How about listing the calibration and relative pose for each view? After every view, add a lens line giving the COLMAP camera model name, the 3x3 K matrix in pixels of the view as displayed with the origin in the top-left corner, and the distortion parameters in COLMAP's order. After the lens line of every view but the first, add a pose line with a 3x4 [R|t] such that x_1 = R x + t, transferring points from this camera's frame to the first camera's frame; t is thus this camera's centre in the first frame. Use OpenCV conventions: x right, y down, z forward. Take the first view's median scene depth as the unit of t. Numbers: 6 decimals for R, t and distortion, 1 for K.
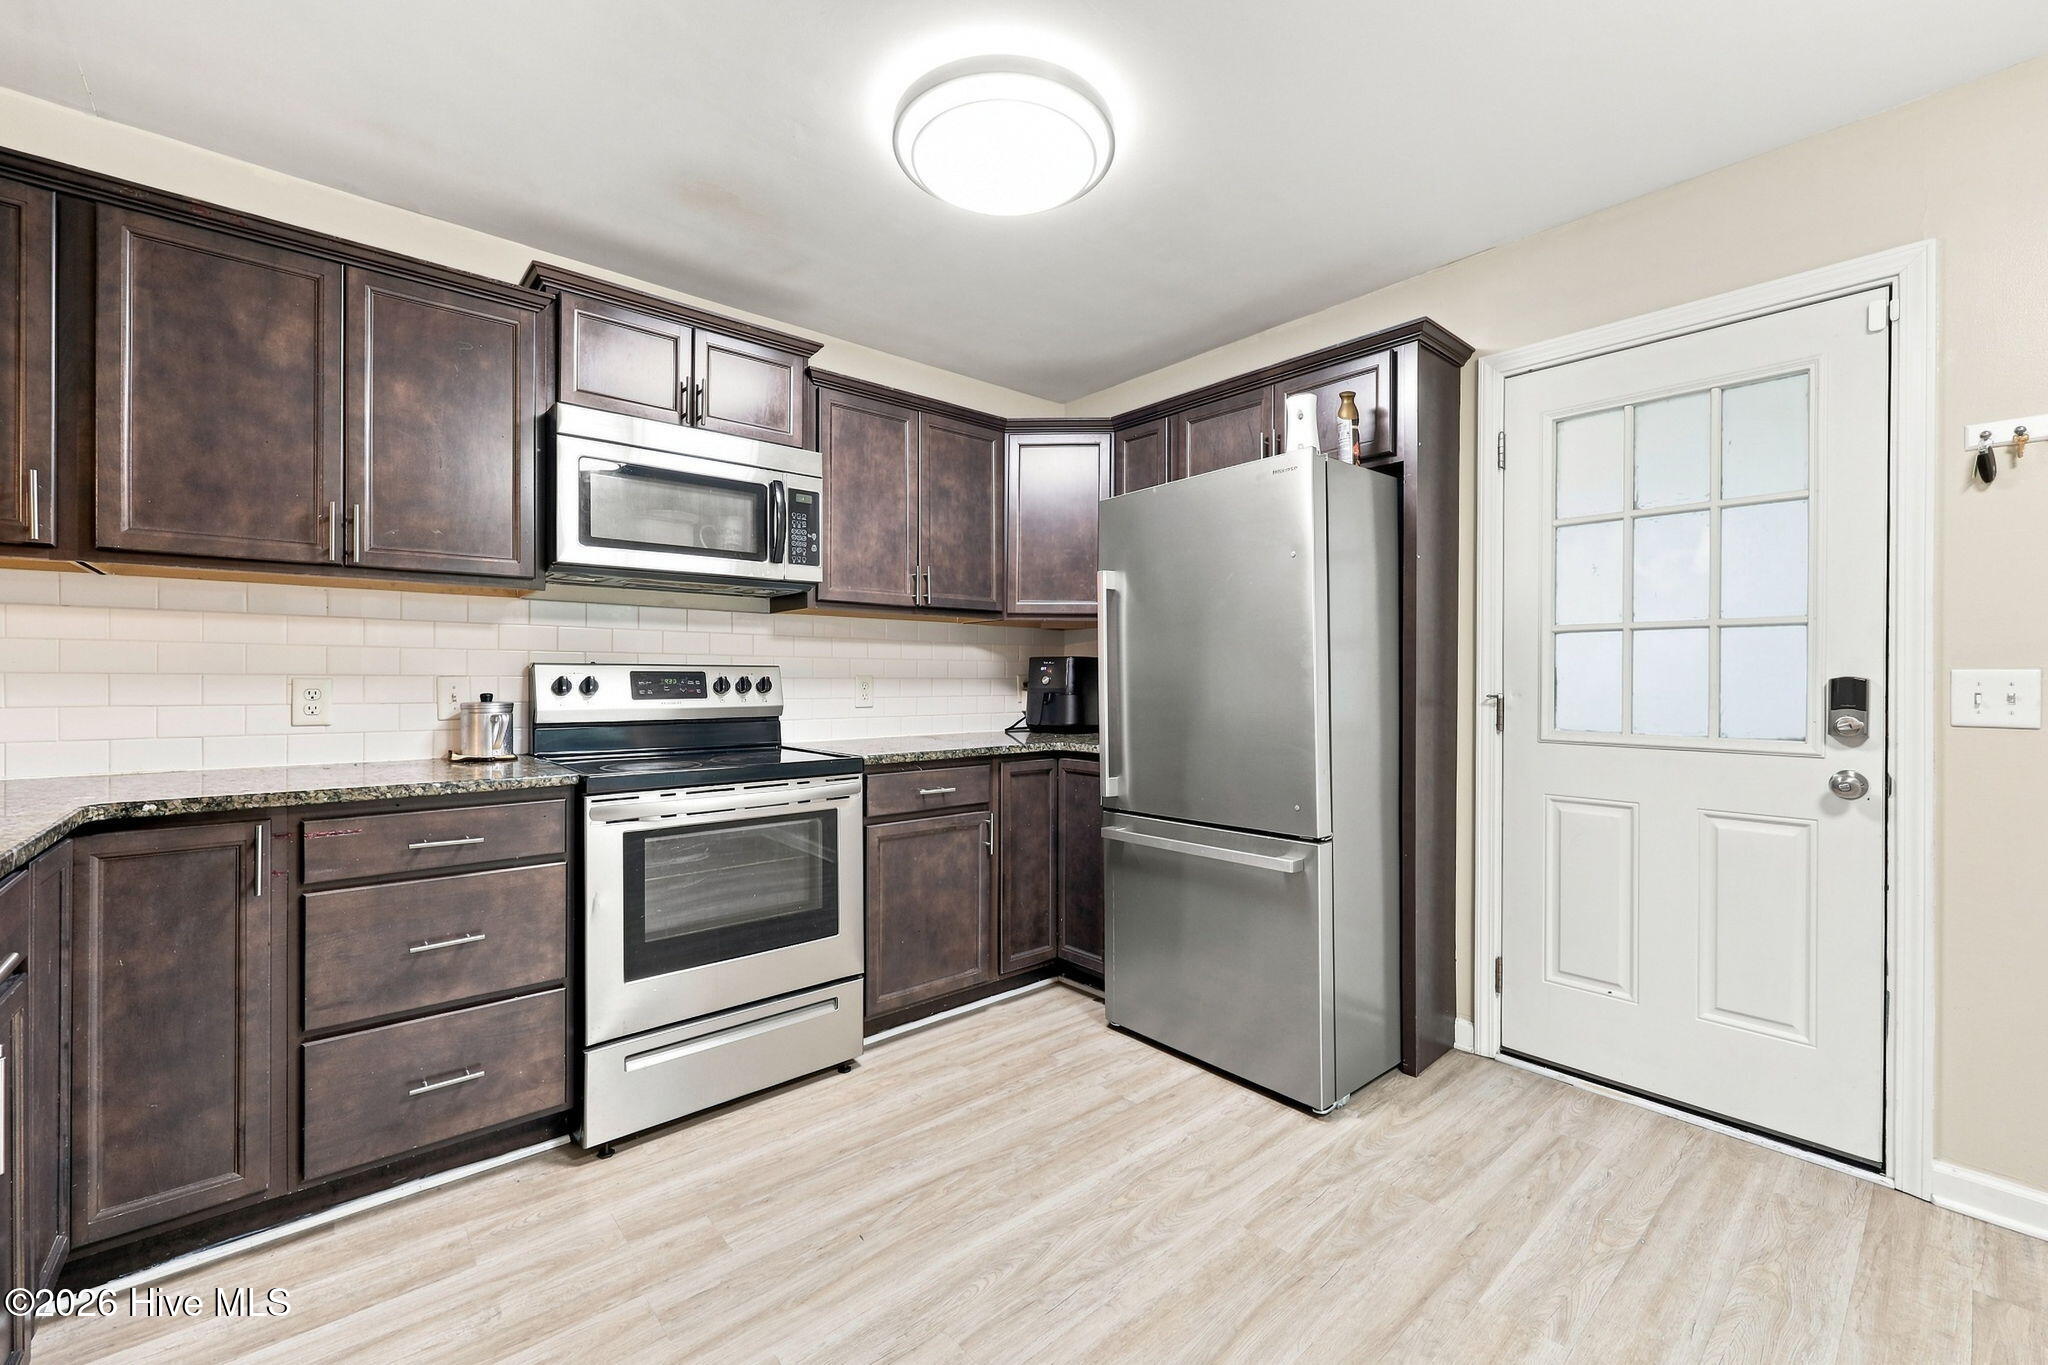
lens RADIAL K [[832.5, 0, 1035.5], [0, 832.5, 681.4], [0, 0, 1]] dist [0.001172, -0.000378]
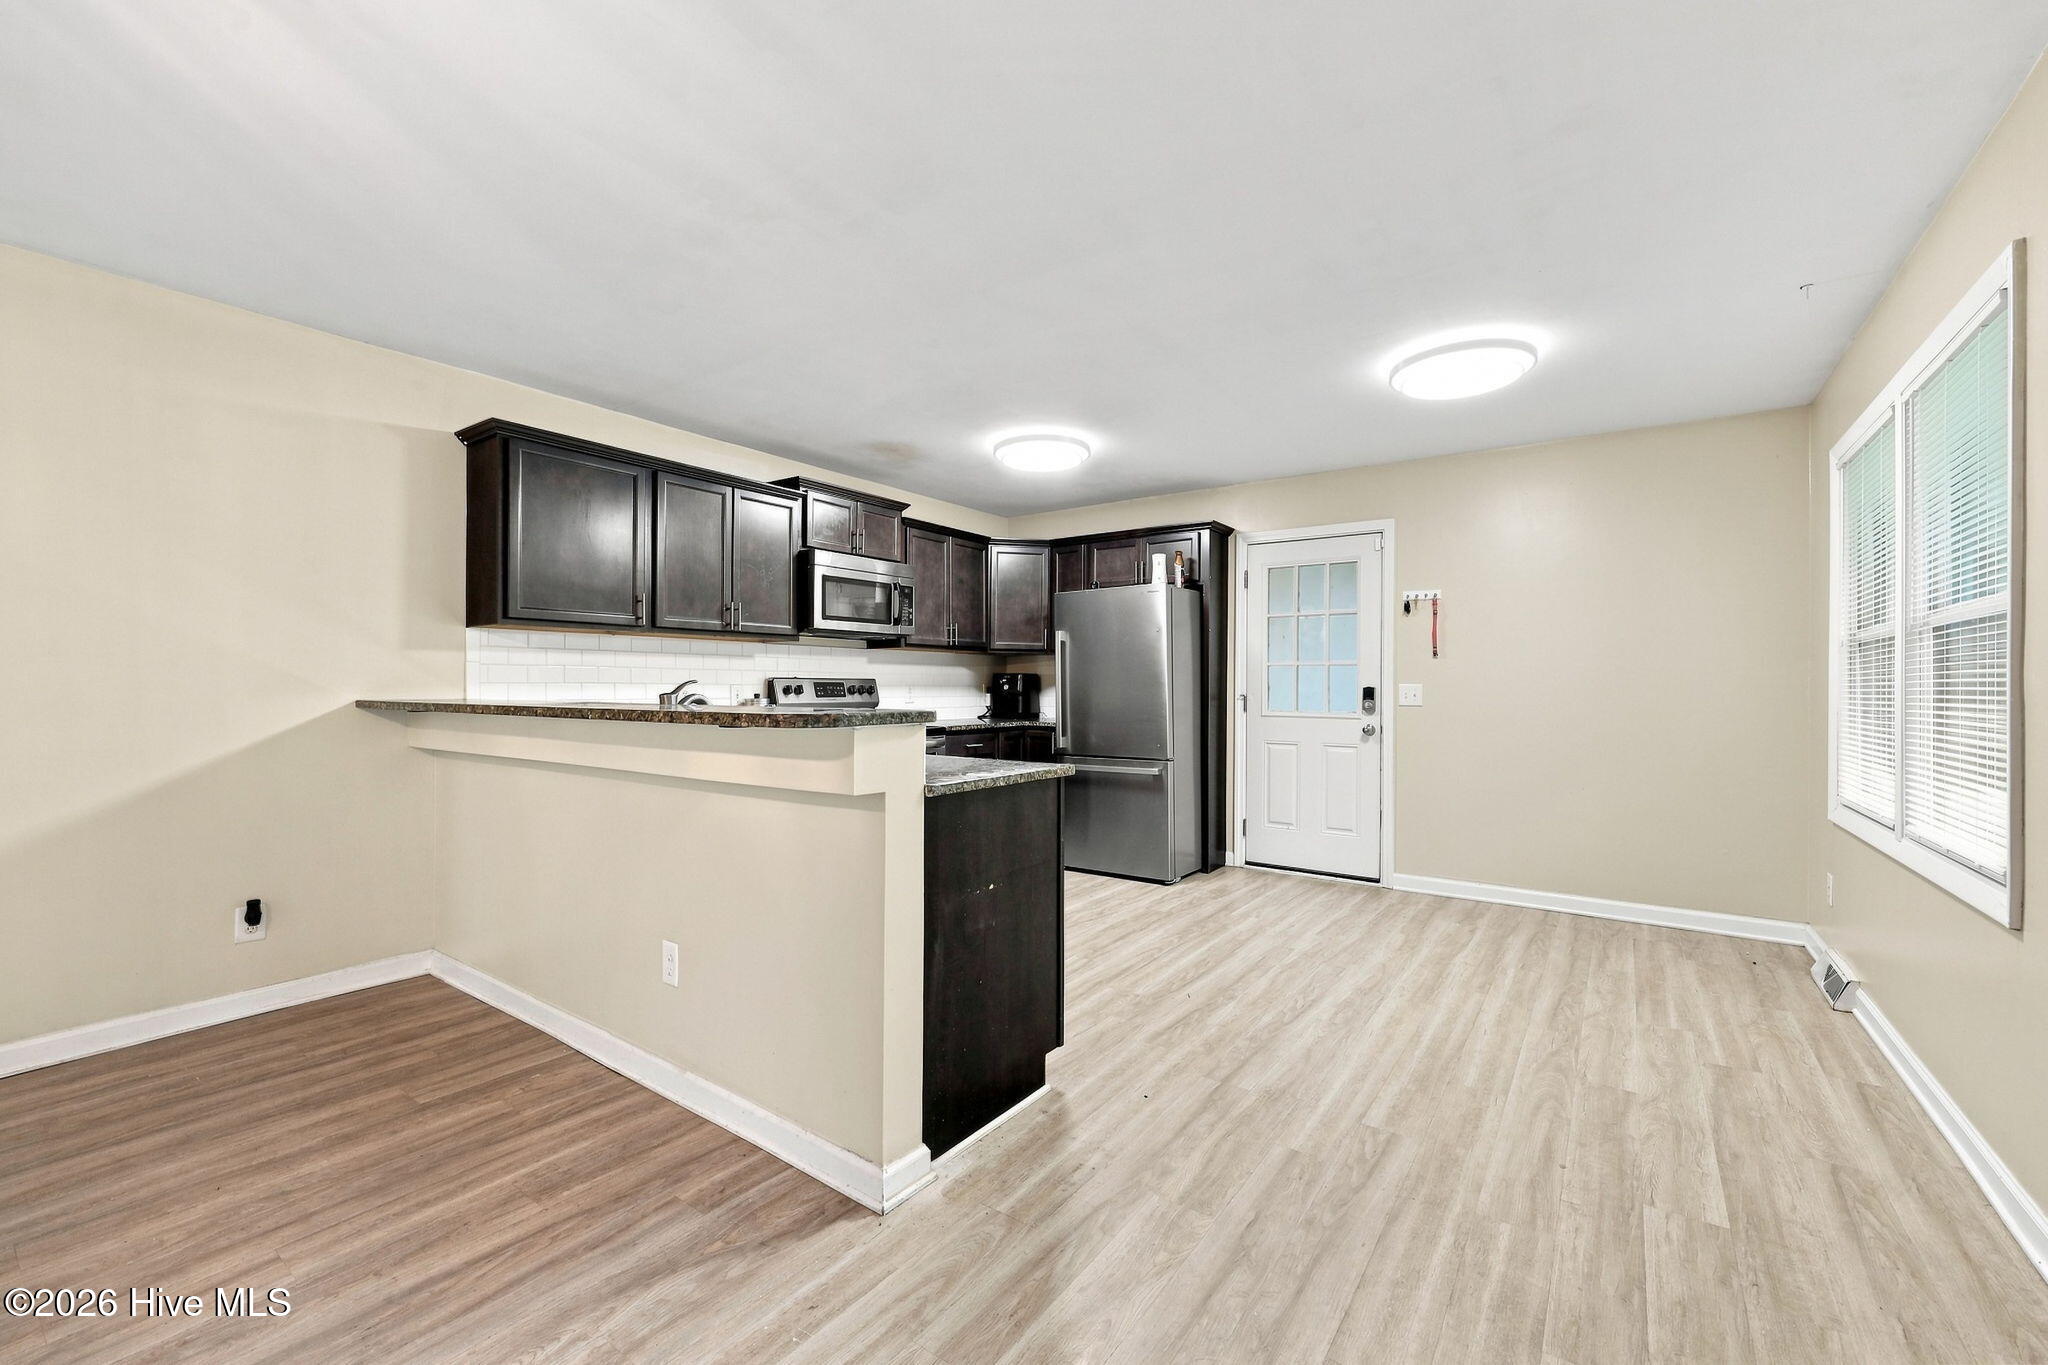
lens RADIAL K [[832.5, 0, 1034.9], [0, 832.5, 688.0], [0, 0, 1]] dist [0.001172, -0.000378]
pose [[0.973038, 0.000898, 0.230645, -0.456783], [-0.001404, 0.999997, 0.002029, -0.003995], [-0.230642, -0.002298, 0.973036, -0.949823]]
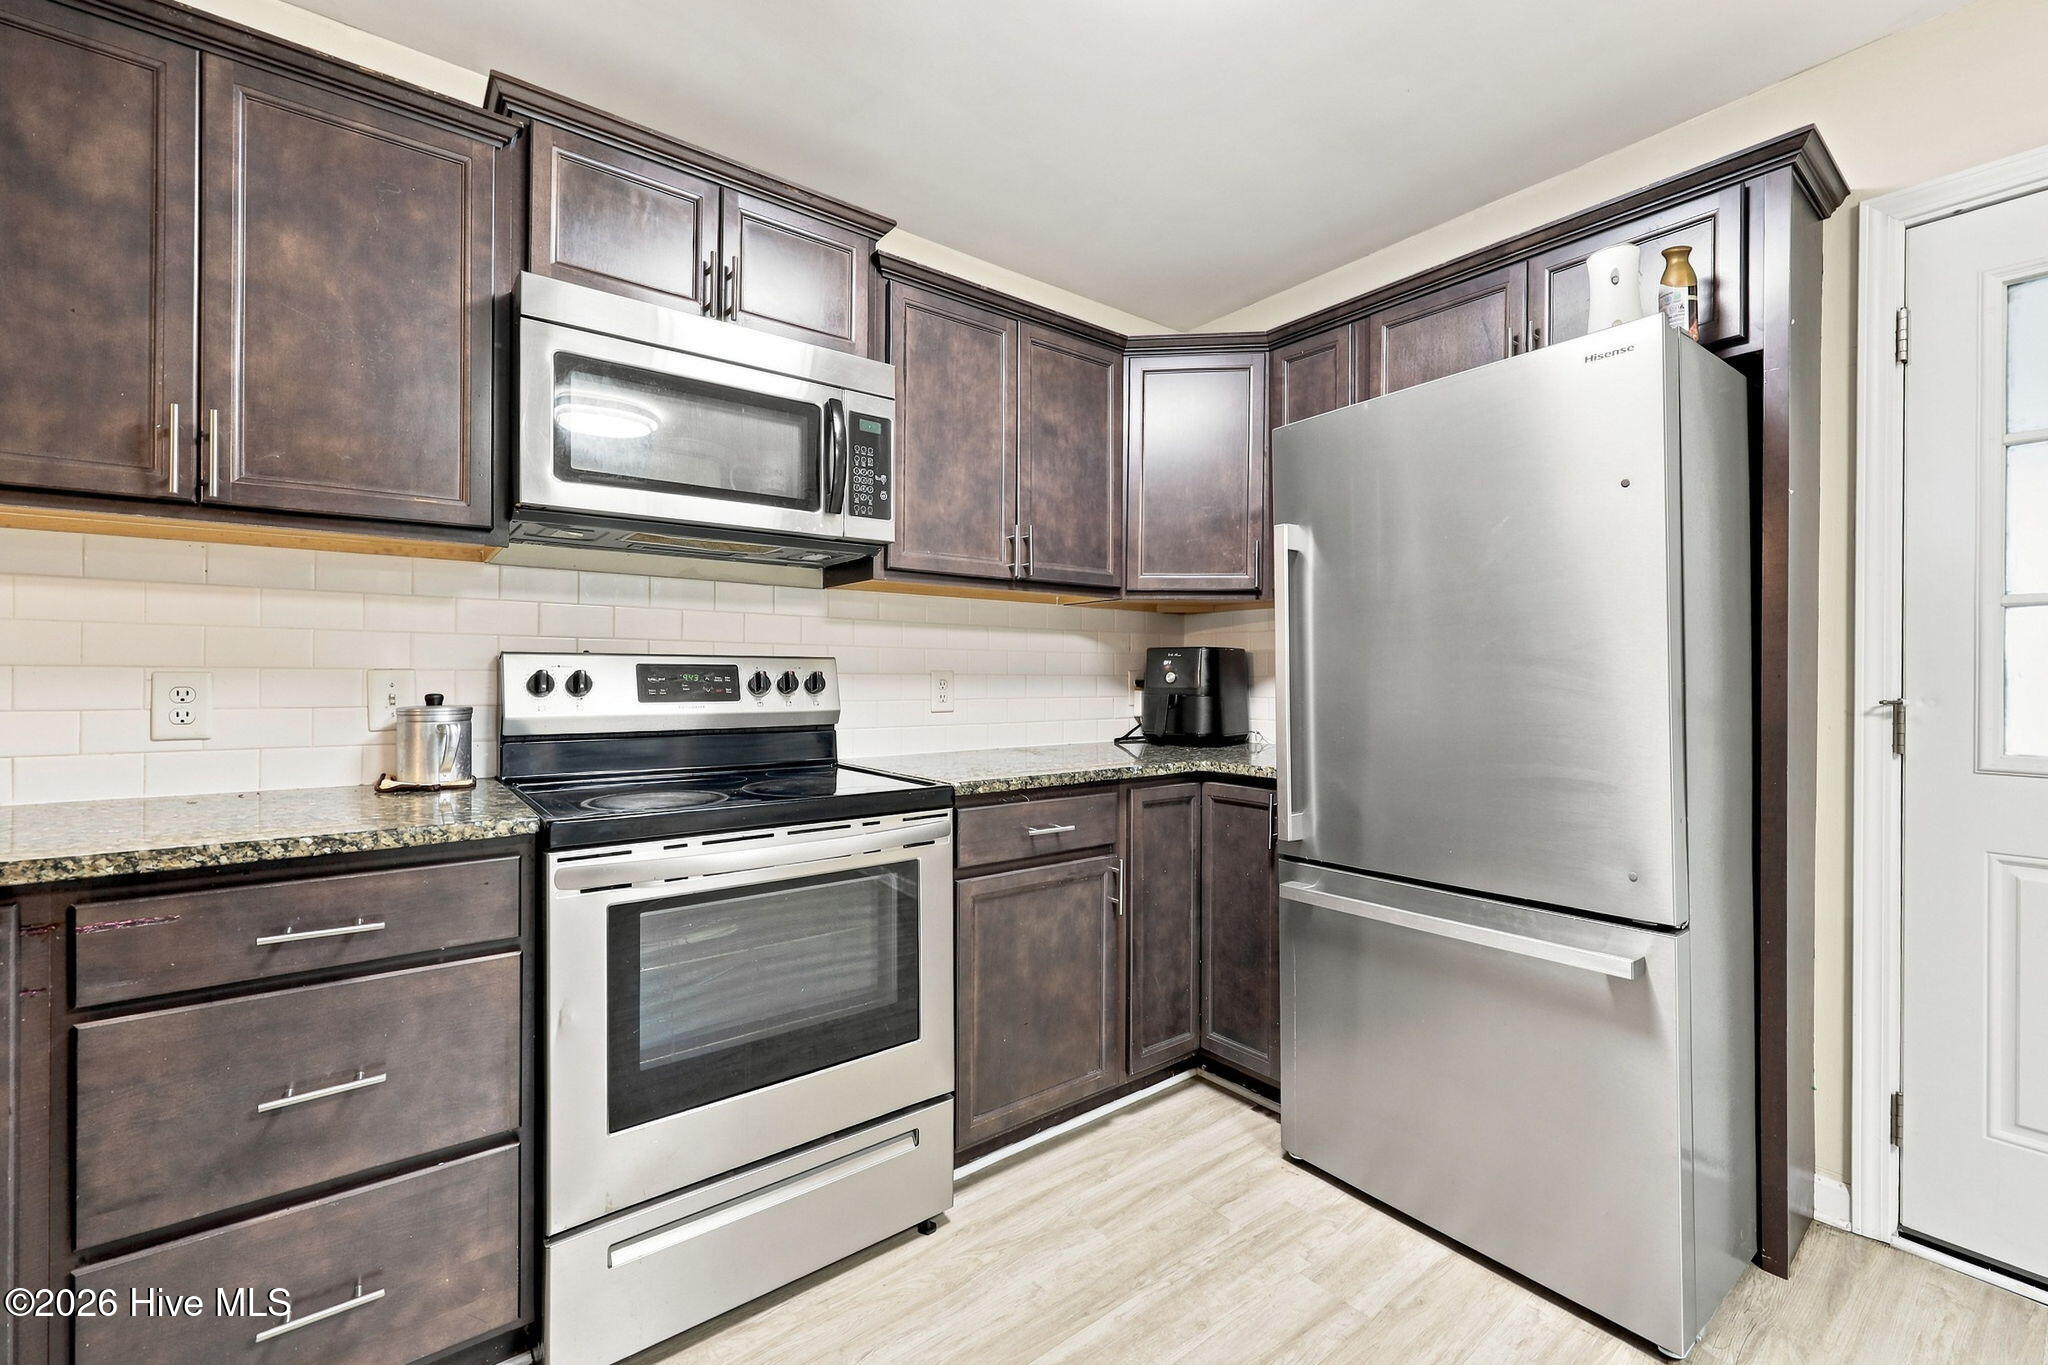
lens RADIAL K [[832.5, 0, 1034.8], [0, 832.5, 679.0], [0, 0, 1]] dist [0.001172, -0.000378]
pose [[0.998588, 0.002567, -0.053065, -0.102570], [-0.002560, 0.999997, 0.000211, 0.000305], [0.053065, -0.000075, 0.998591, 0.301237]]
